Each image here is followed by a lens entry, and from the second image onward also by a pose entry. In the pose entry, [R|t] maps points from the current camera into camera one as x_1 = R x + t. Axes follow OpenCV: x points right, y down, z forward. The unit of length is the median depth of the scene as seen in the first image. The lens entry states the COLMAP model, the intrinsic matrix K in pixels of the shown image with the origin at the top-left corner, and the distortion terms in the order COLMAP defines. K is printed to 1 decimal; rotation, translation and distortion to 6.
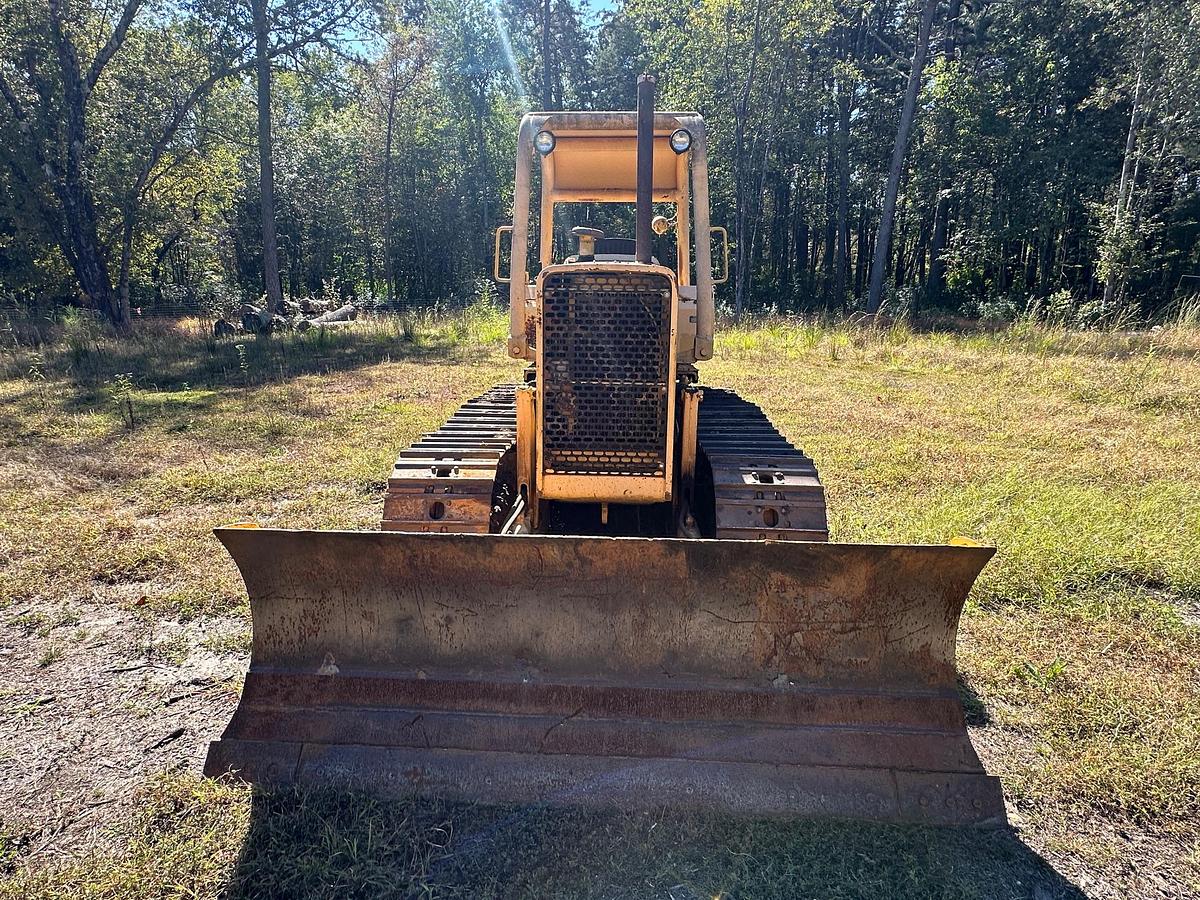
lens RADIAL K [[655.0, 0, 597.2], [0, 655.0, 450.4], [0, 0, 1]] dist [-0.000953, -0.000564]
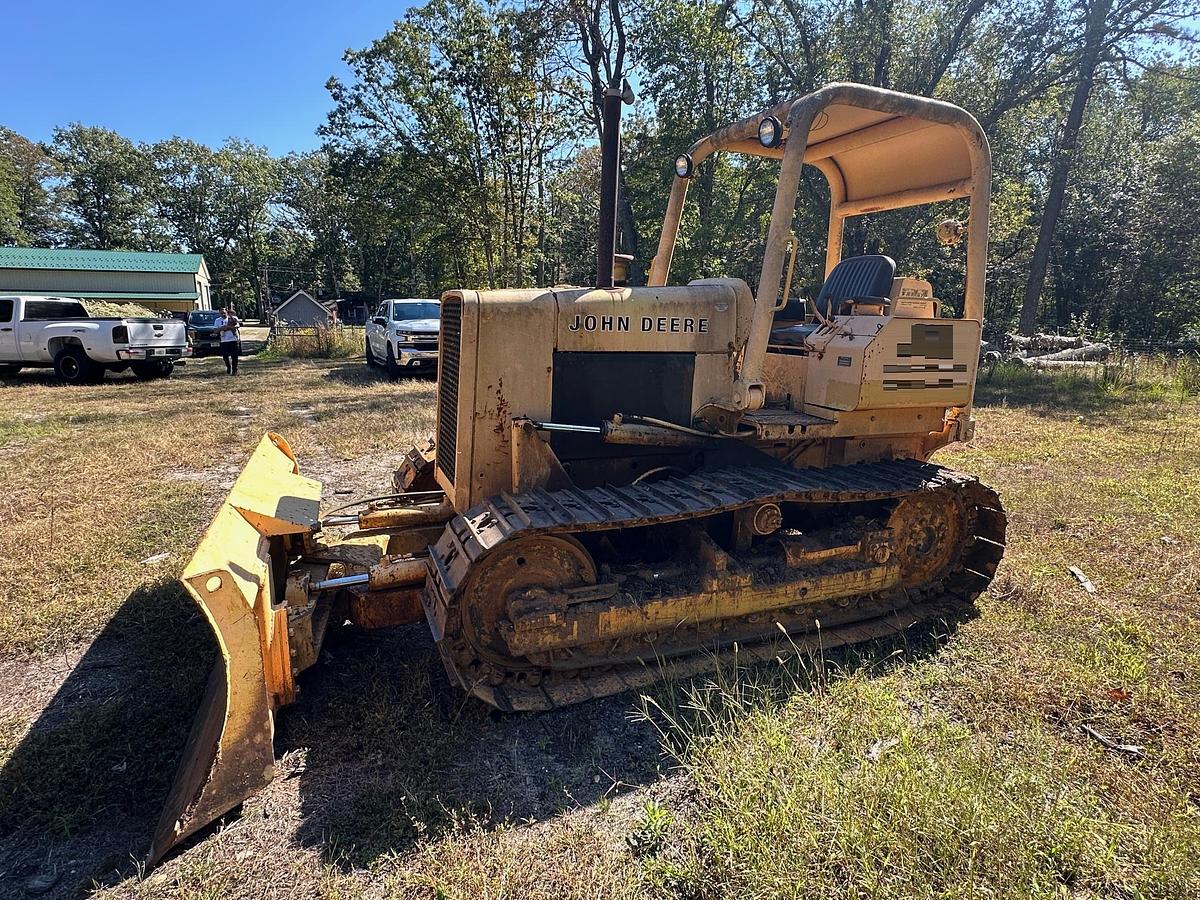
lens RADIAL K [[656.1, 0, 598.5], [0, 656.1, 454.1], [0, 0, 1]] dist [-0.001196, -0.000522]
pose [[0.422000, 0.197630, -0.884793, 1.164013], [-0.235680, 0.966311, 0.103431, -0.186713], [0.875426, 0.164880, 0.454360, 0.746328]]
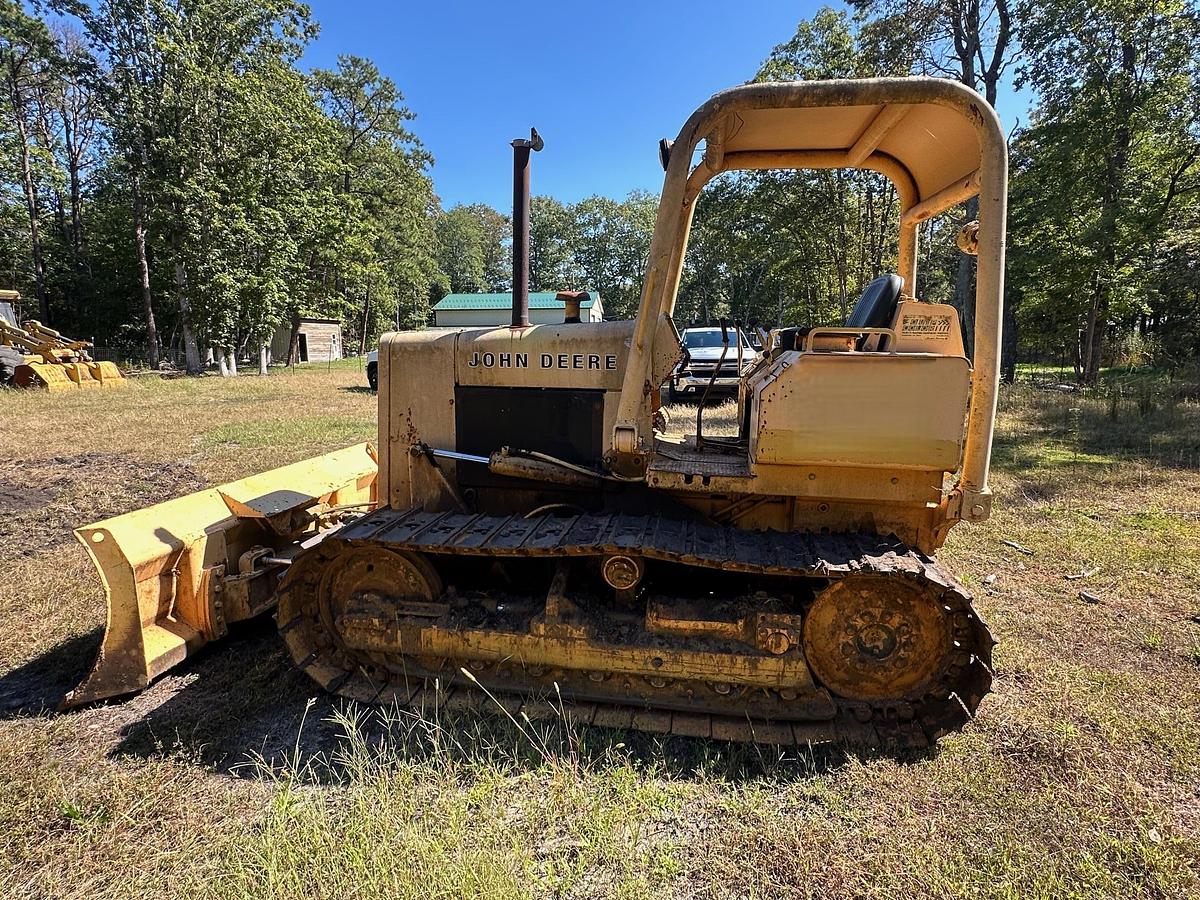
lens RADIAL K [[654.5, 0, 594.8], [0, 654.5, 455.0], [0, 0, 1]] dist [-0.001600, 0.001757]
pose [[-0.119866, 0.178716, -0.976572, 1.291922], [-0.242870, 0.948497, 0.203389, -0.406528], [0.962625, 0.261560, -0.070288, 1.512843]]
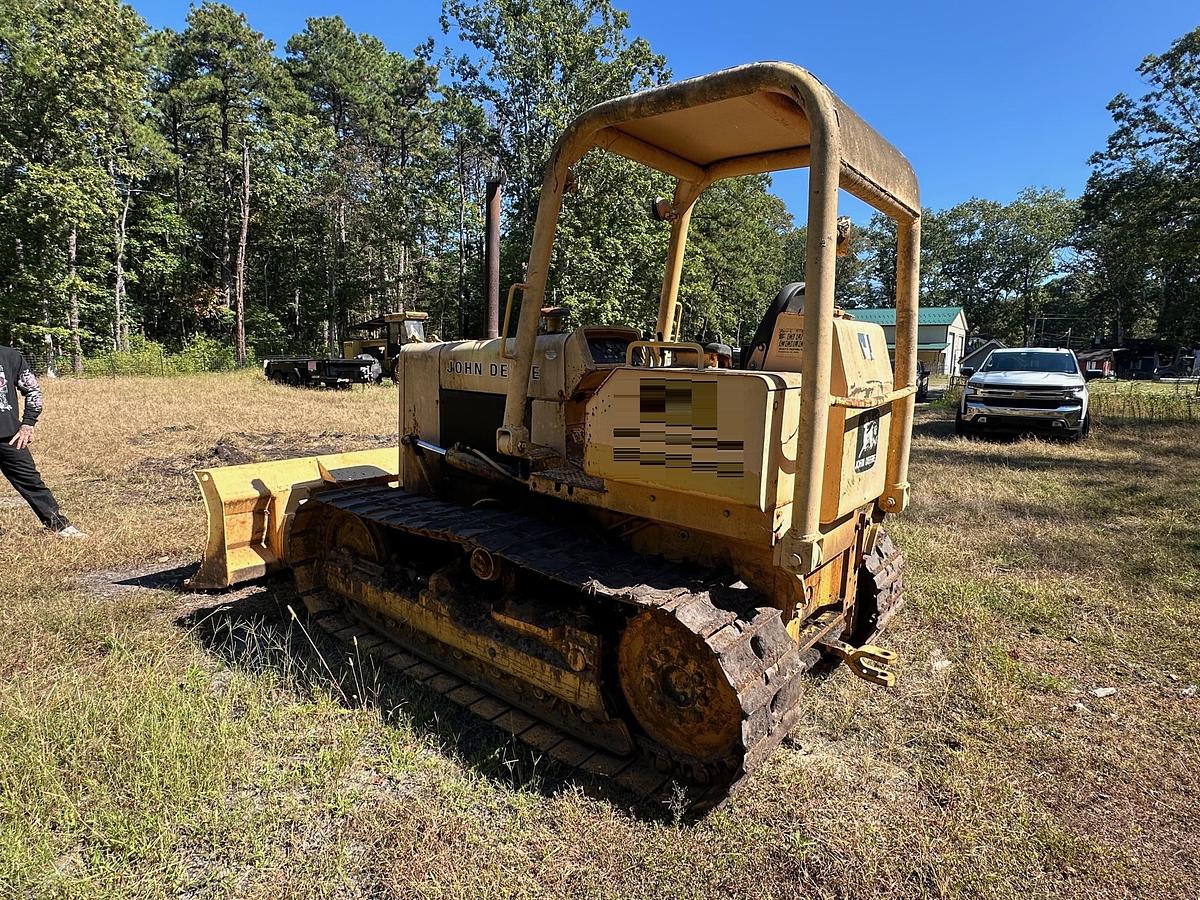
lens RADIAL K [[655.0, 0, 597.2], [0, 655.0, 450.4], [0, 0, 1]] dist [-0.000953, -0.000564]
pose [[-0.594342, 0.112438, -0.796313, 1.068665], [-0.213979, 0.932375, 0.291357, -0.581296], [0.775222, 0.343560, -0.530091, 2.209277]]
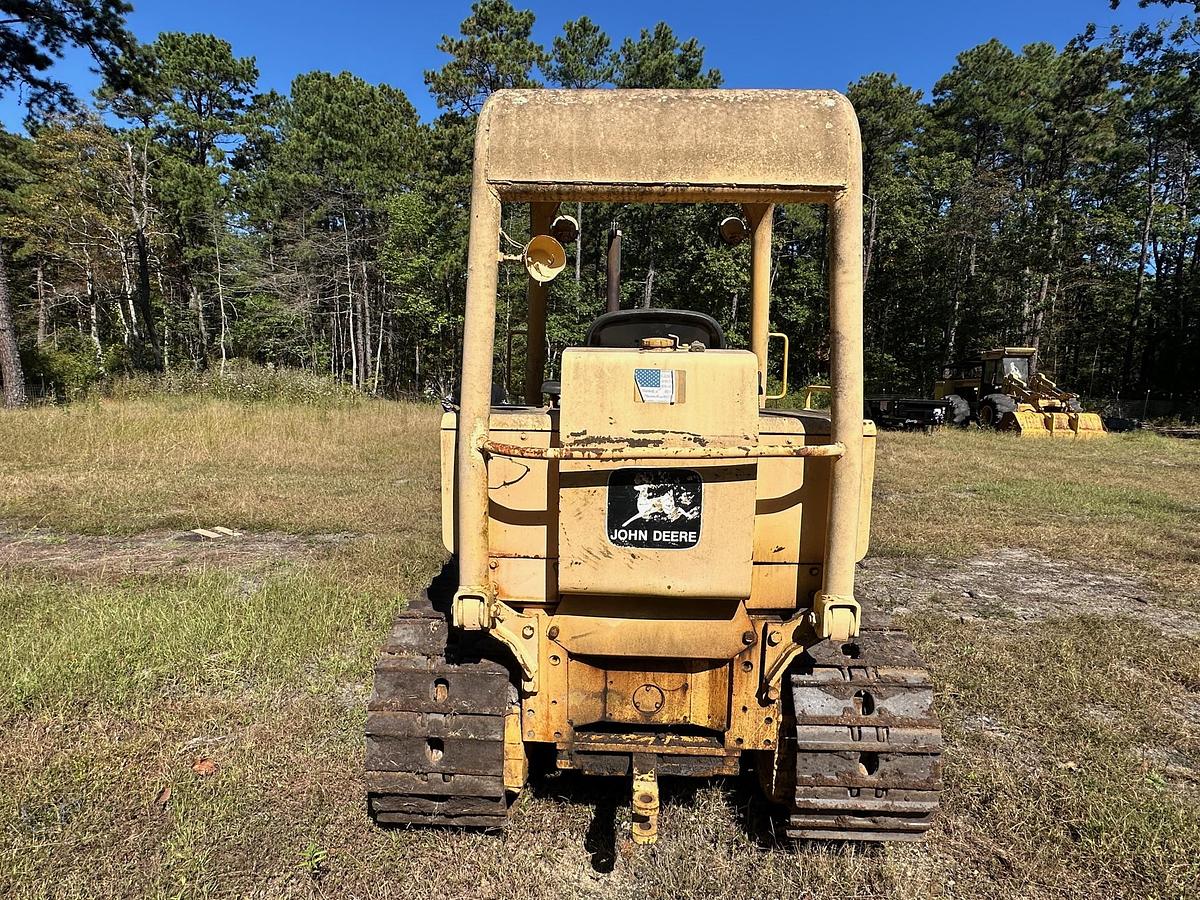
lens RADIAL K [[656.5, 0, 596.7], [0, 656.5, 456.6], [0, 0, 1]] dist [-0.002371, 0.001116]
pose [[-0.999803, -0.017197, -0.009953, 0.132447], [-0.019626, 0.932889, 0.359629, -0.717883], [0.003101, 0.359753, -0.933042, 2.670732]]
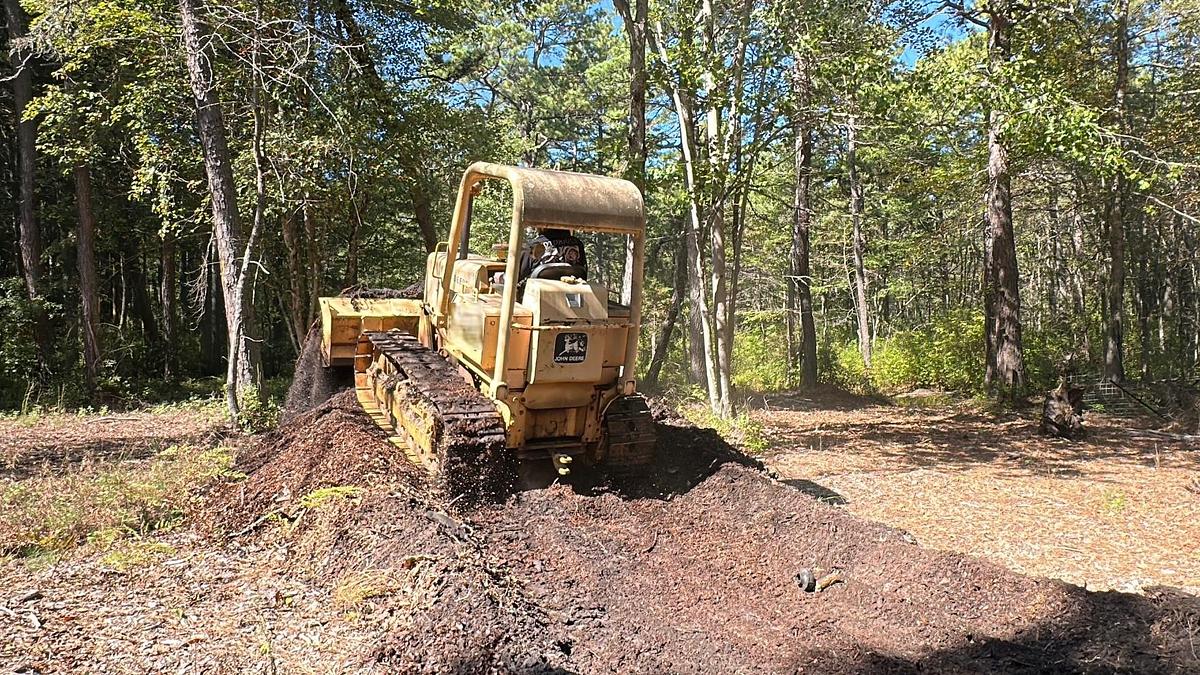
lens RADIAL K [[821.8, 0, 600.0], [0, 821.8, 337.5], [0, 0, 1]] dist [0.000090, -0.000013]
pose [[-0.842971, 0.009668, -0.537872, 1.264655], [-0.240644, 0.887449, 0.393097, -1.378542], [0.481134, 0.460805, -0.745767, 3.798266]]
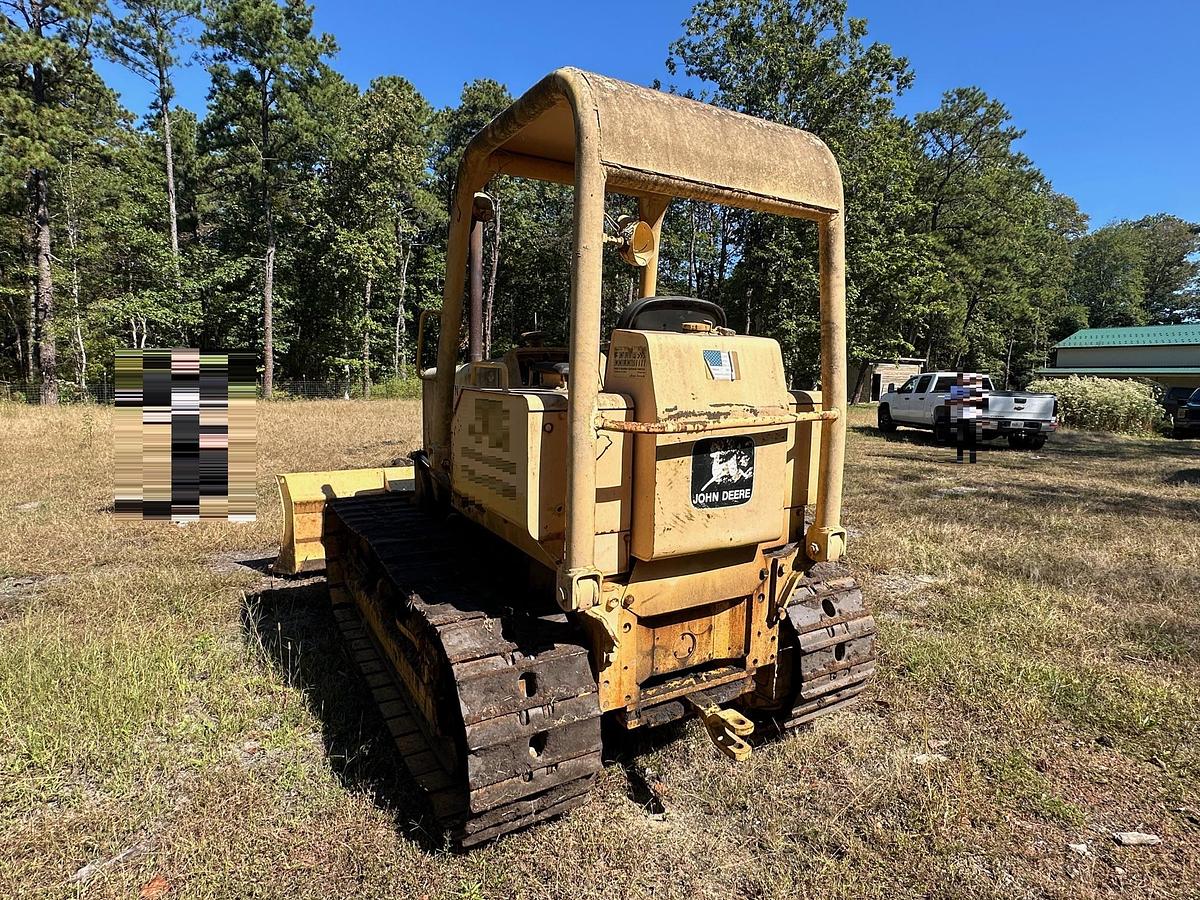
lens RADIAL K [[656.1, 0, 598.5], [0, 656.1, 454.1], [0, 0, 1]] dist [-0.001196, -0.000522]
pose [[-0.839624, 0.056871, -0.540182, 0.652145], [-0.145229, 0.934791, 0.324151, -0.671670], [0.523392, 0.350616, -0.776614, 2.567368]]
